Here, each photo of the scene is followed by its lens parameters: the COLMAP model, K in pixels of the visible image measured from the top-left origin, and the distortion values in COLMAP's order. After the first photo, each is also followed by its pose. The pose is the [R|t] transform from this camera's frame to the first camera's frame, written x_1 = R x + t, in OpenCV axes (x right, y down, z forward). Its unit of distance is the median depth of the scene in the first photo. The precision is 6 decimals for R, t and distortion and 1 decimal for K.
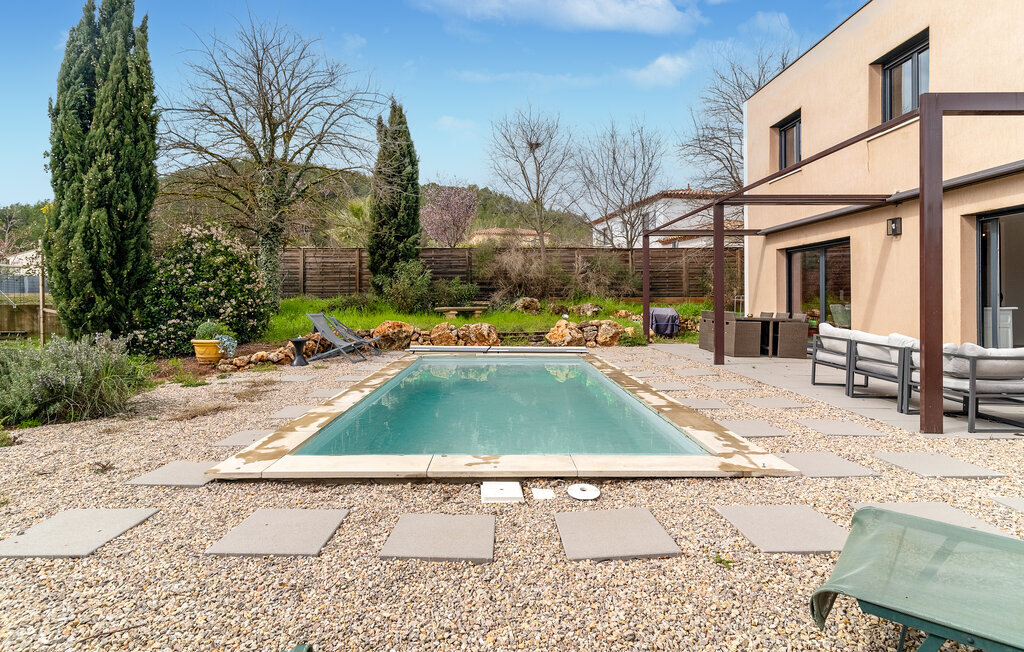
lens RADIAL K [[497.8, 0, 498.4], [0, 497.8, 295.2], [0, 0, 1]] dist [-0.001409, -0.000129]
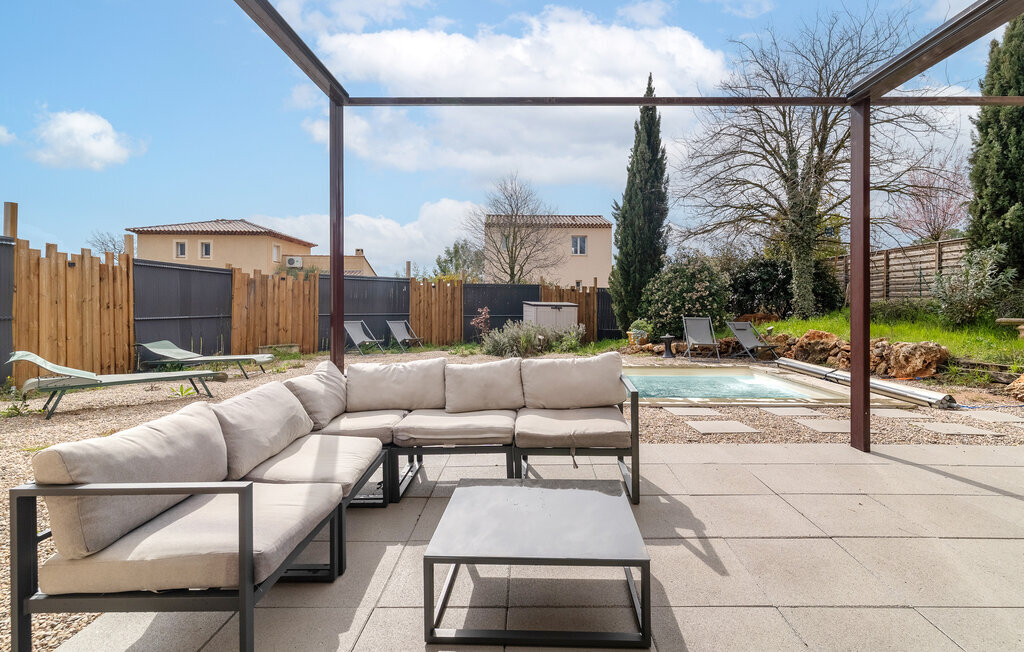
lens RADIAL K [[497.8, 0, 526.2], [0, 497.8, 303.7], [0, 0, 1]] dist [0.010233, -0.000250]
pose [[-0.003672, -0.000233, -0.999993, 0.658731], [0.006818, 0.999977, -0.000258, 0.002125], [0.999970, -0.006819, -0.003670, 0.496763]]
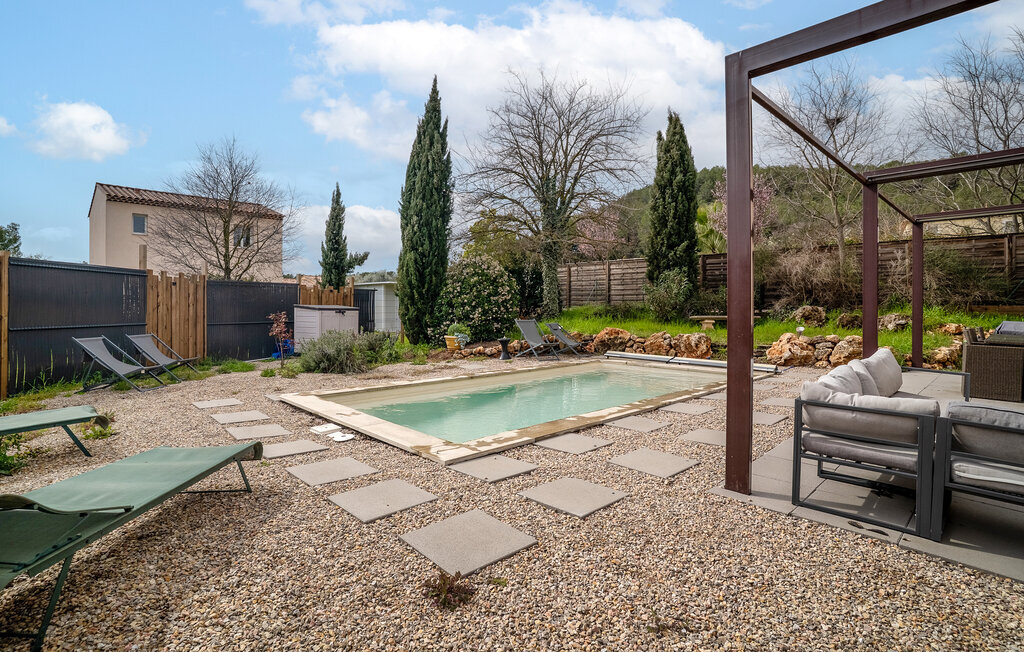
lens RADIAL K [[511.3, 0, 509.7], [0, 511.3, 302.0], [0, 0, 1]] dist [-0.057881, 0.000506]
pose [[0.686117, -0.003839, -0.727481, 0.446492], [0.005597, 0.999984, 0.000002, -0.006472], [0.727470, -0.004073, 0.686128, 0.070945]]
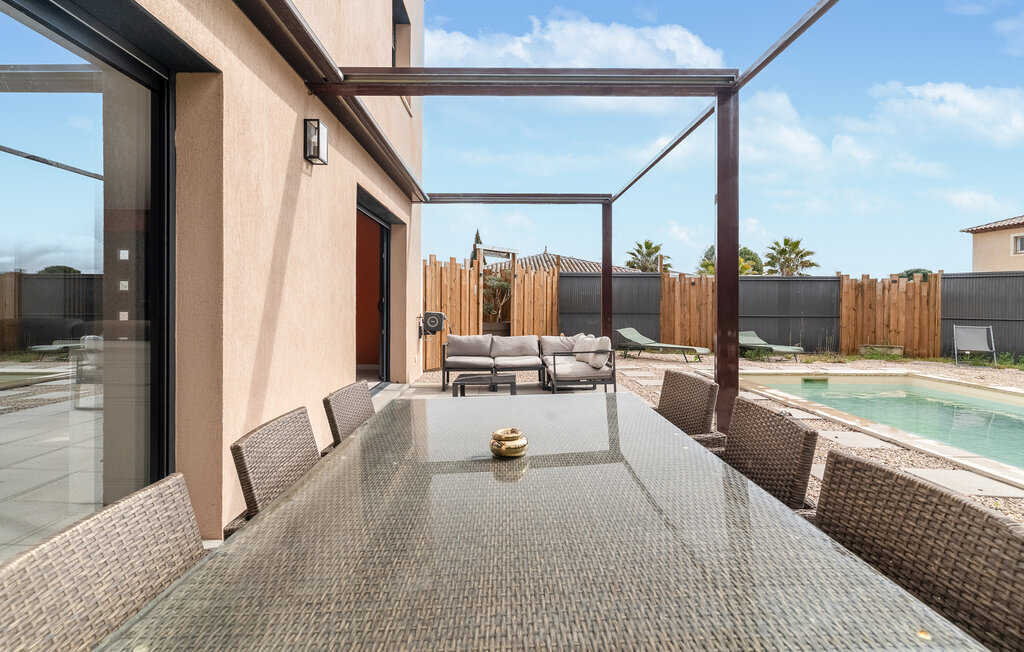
lens RADIAL K [[485.8, 0, 500.7], [0, 485.8, 303.3], [0, 0, 1]] dist [-0.002417, -0.000144]
pose [[-0.999996, -0.000269, 0.002976, 0.454857], [-0.000293, 0.999967, -0.008172, 0.001516], [-0.002974, -0.008173, -0.999962, 1.017676]]
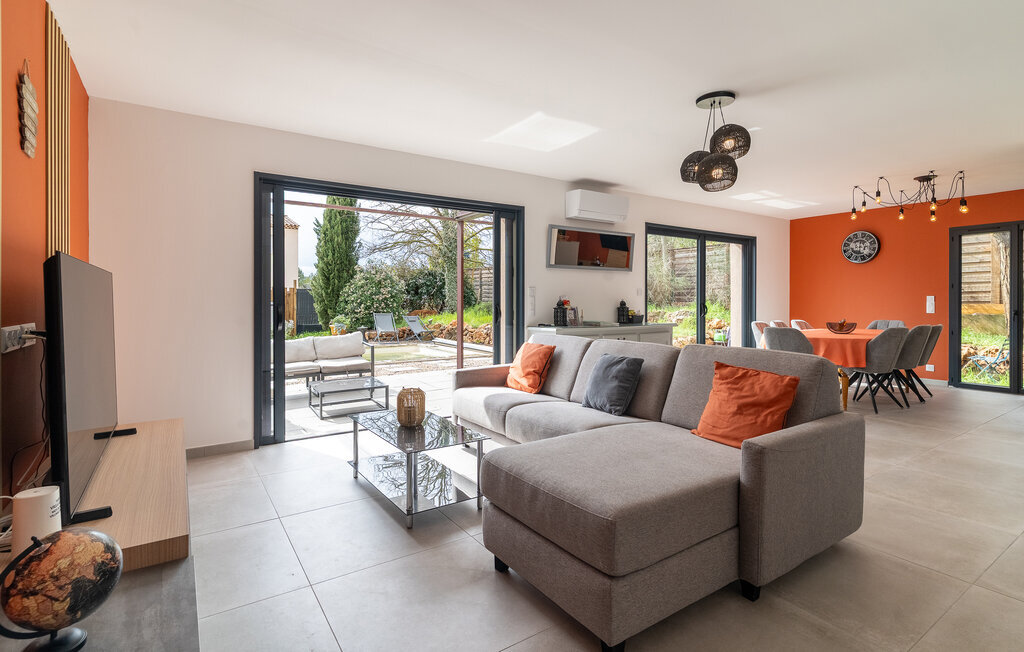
lens RADIAL K [[503.2, 0, 511.3], [0, 503.2, 299.0], [0, 0, 1]] dist [0.002244, 0.000065]
pose [[0.562642, 0.001229, -0.826700, 1.031093], [0.006462, 0.999962, 0.005884, -0.014563], [0.826675, -0.008653, 0.562613, 0.337313]]
